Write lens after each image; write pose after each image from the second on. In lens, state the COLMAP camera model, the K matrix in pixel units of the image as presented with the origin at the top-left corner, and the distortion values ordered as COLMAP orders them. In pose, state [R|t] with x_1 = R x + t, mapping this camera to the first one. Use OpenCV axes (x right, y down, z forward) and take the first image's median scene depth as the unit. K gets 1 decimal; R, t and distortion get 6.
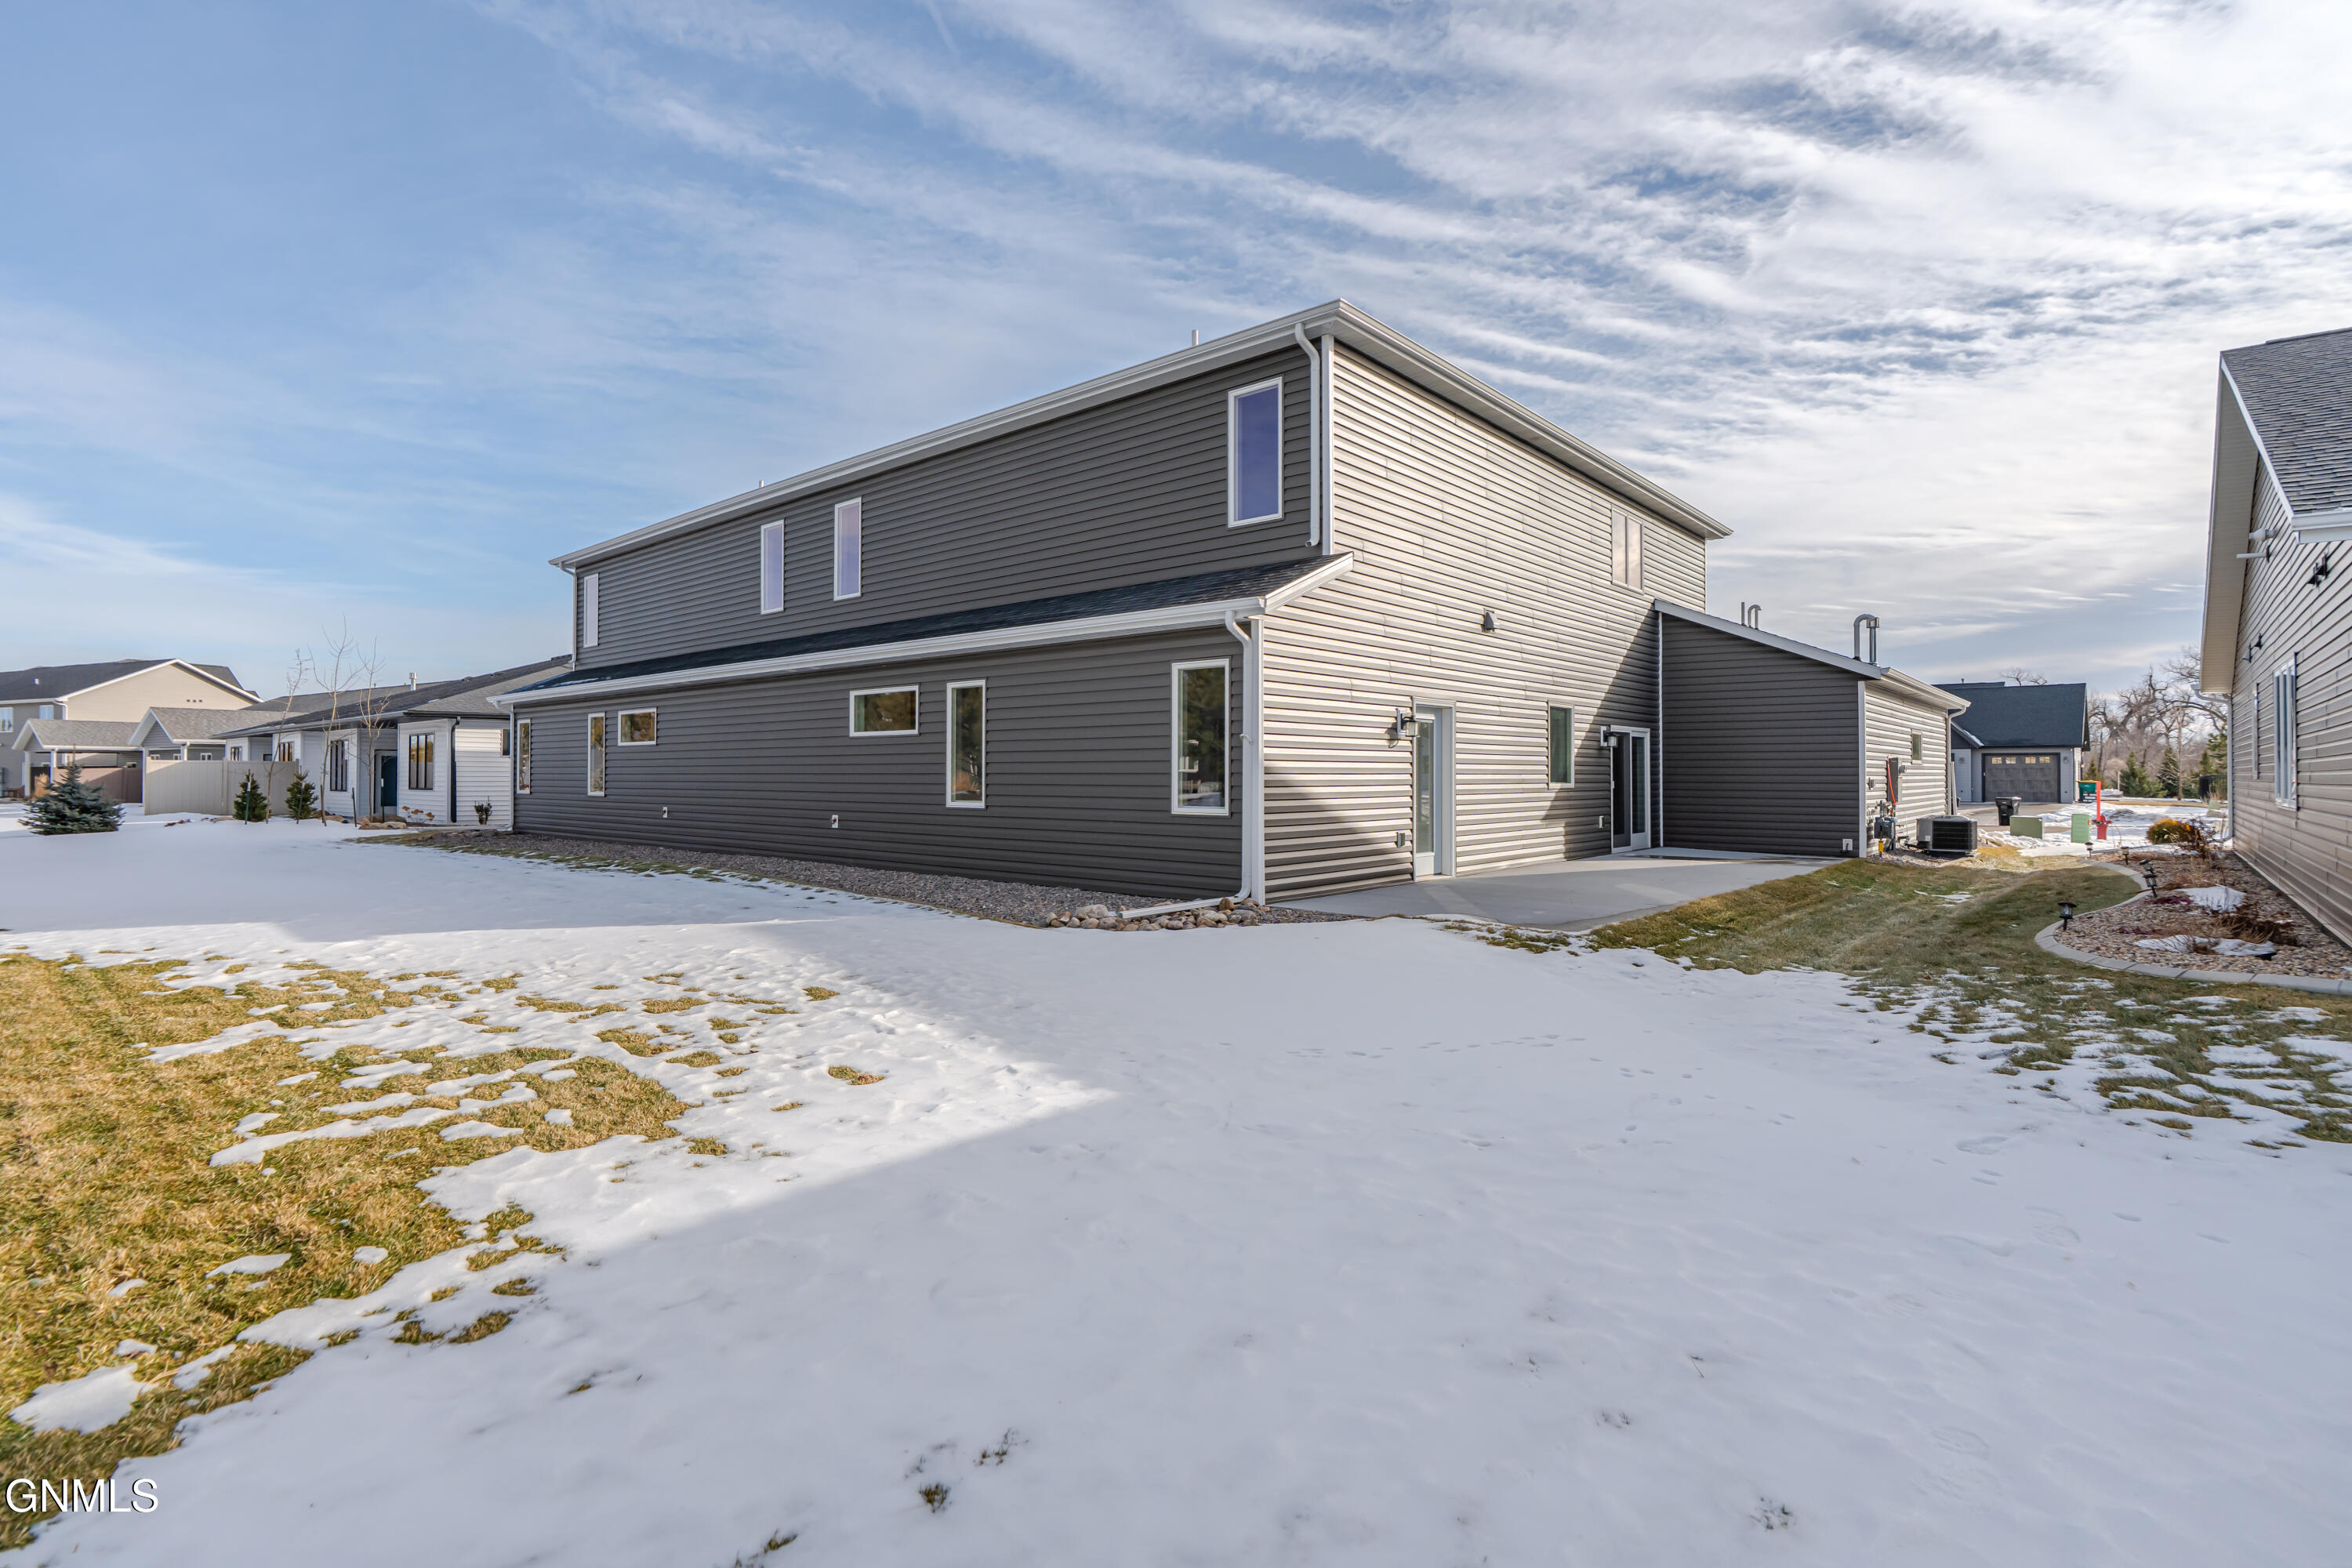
lens RADIAL K [[1108.1, 0, 1165.9], [0, 1108.1, 763.8], [0, 0, 1]] dist [-0.009011, 0.001242]
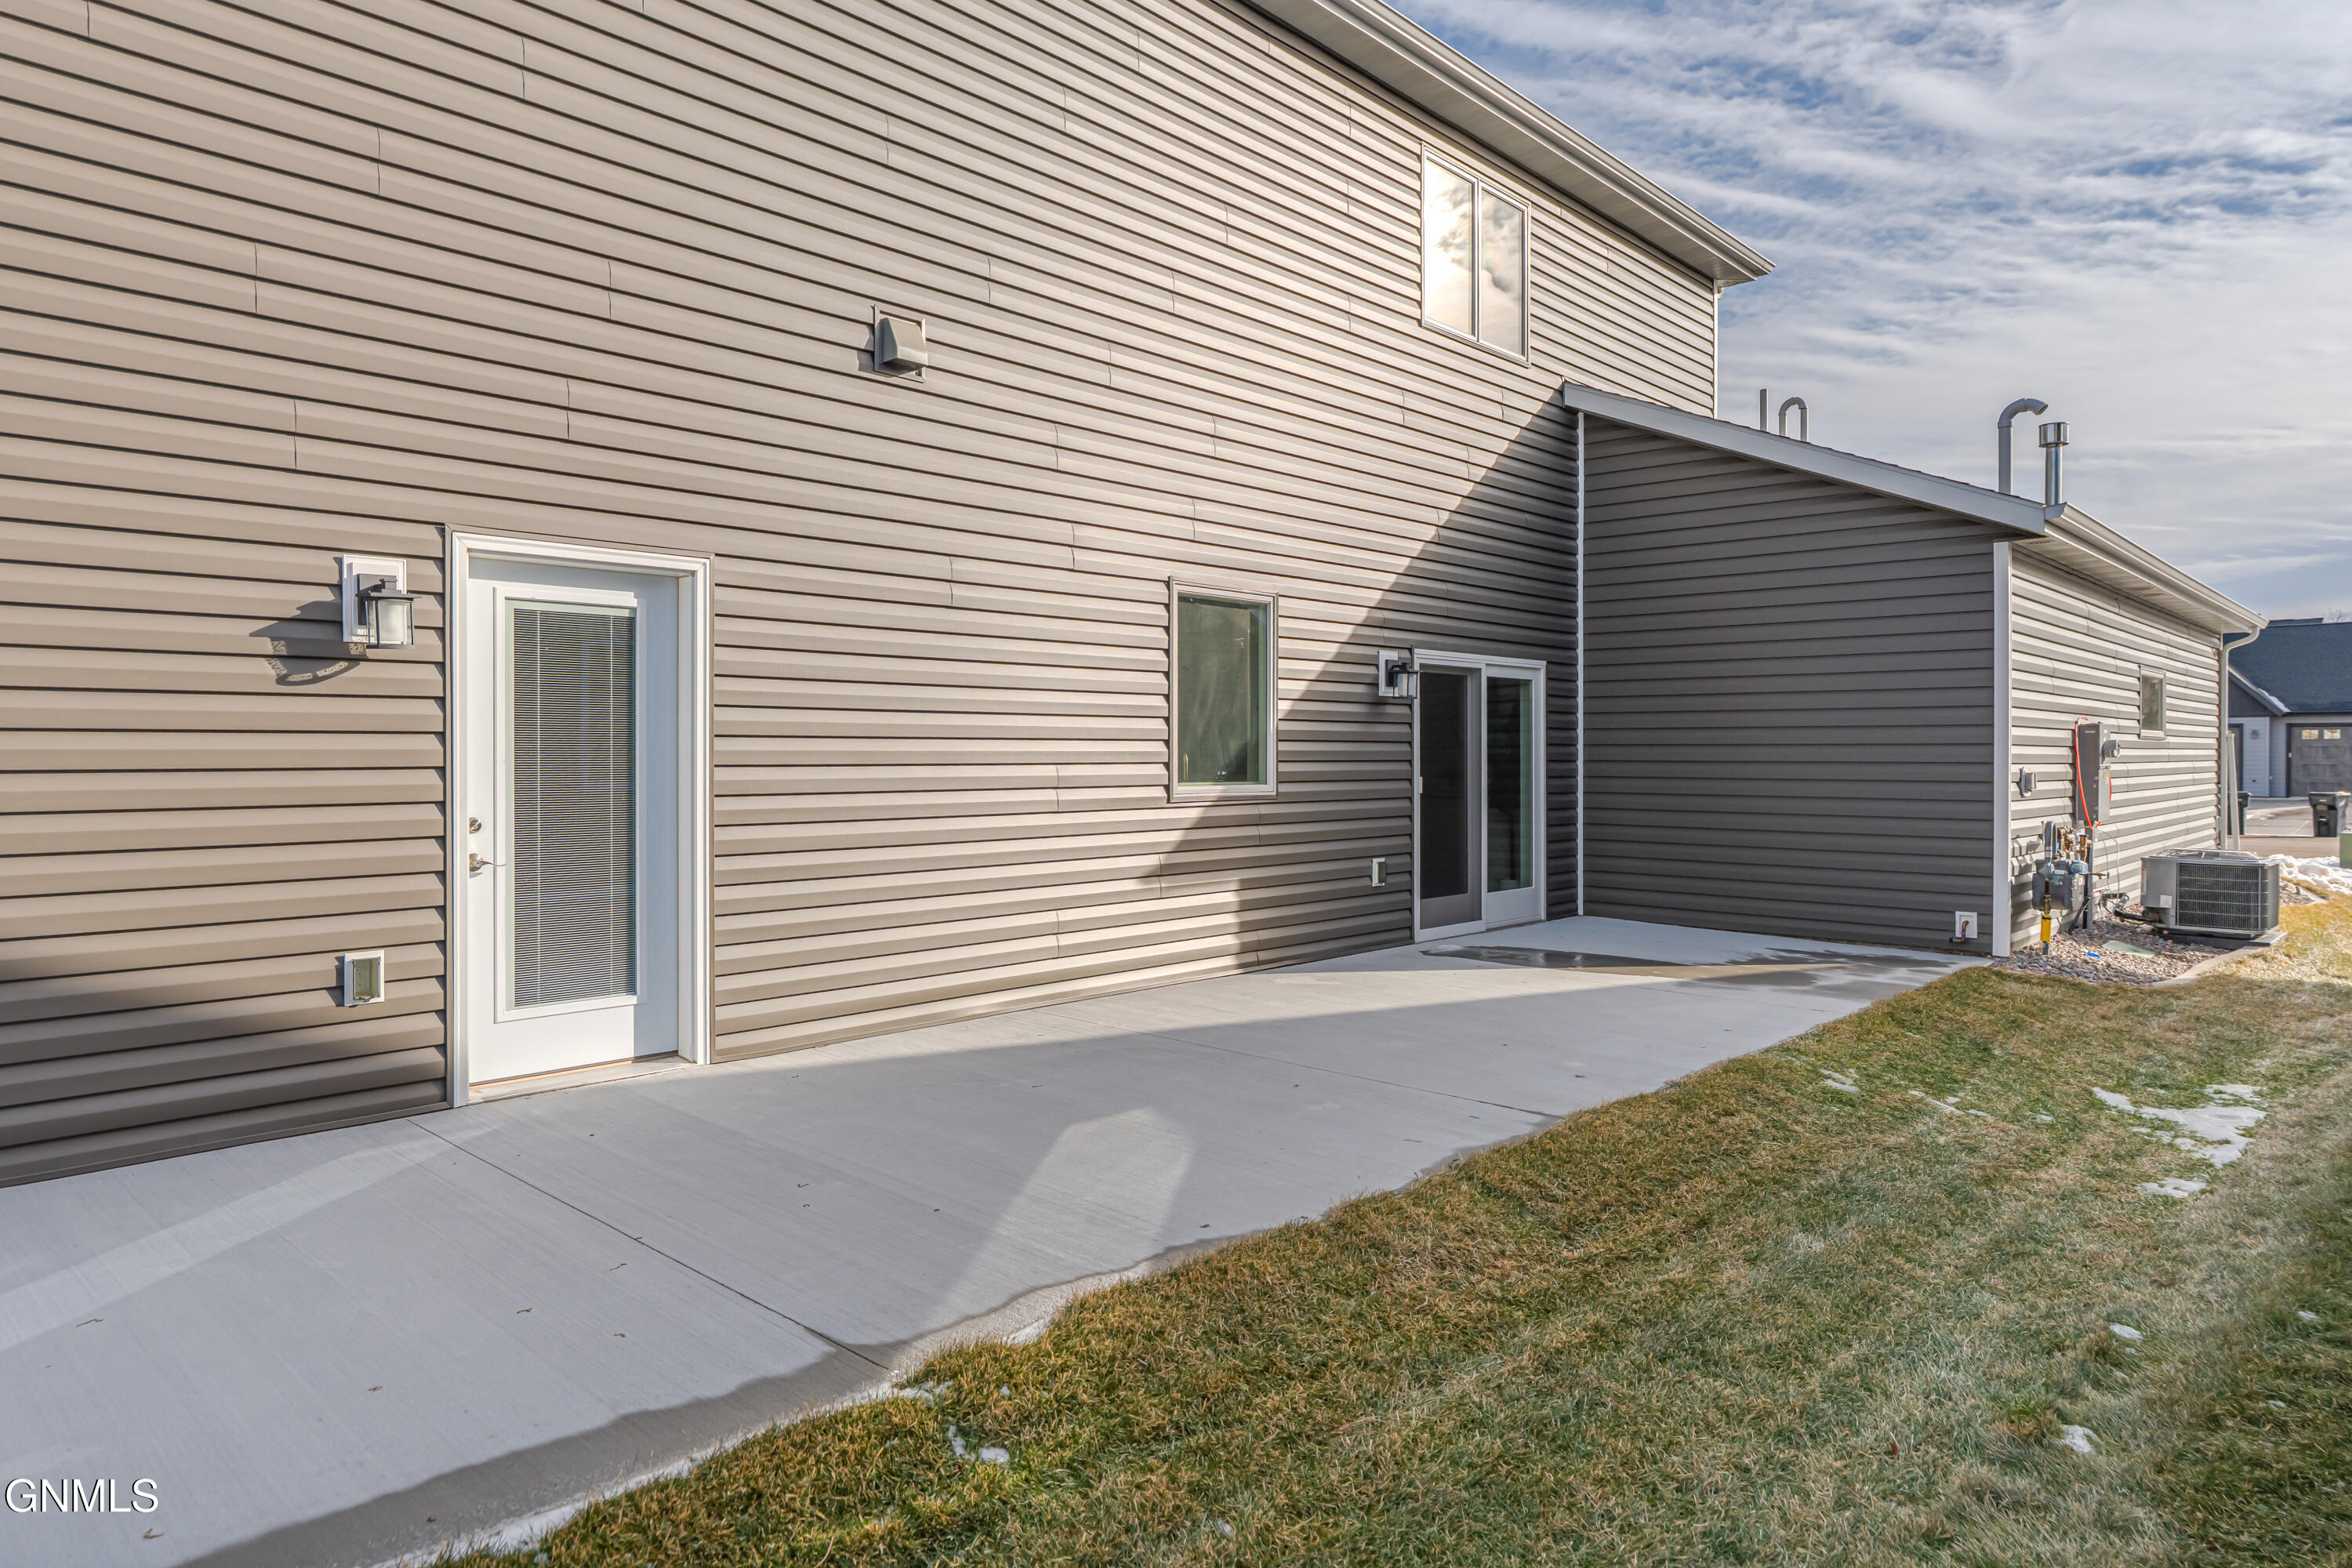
lens RADIAL K [[1386.0, 0, 1169.6], [0, 1386.0, 758.6], [0, 0, 1]] dist [-0.001106, -0.001210]
pose [[0.999157, 0.000221, -0.041049, 0.323463], [0.000395, 0.999887, 0.015005, 0.000168], [0.041048, -0.015008, 0.999044, 0.441120]]
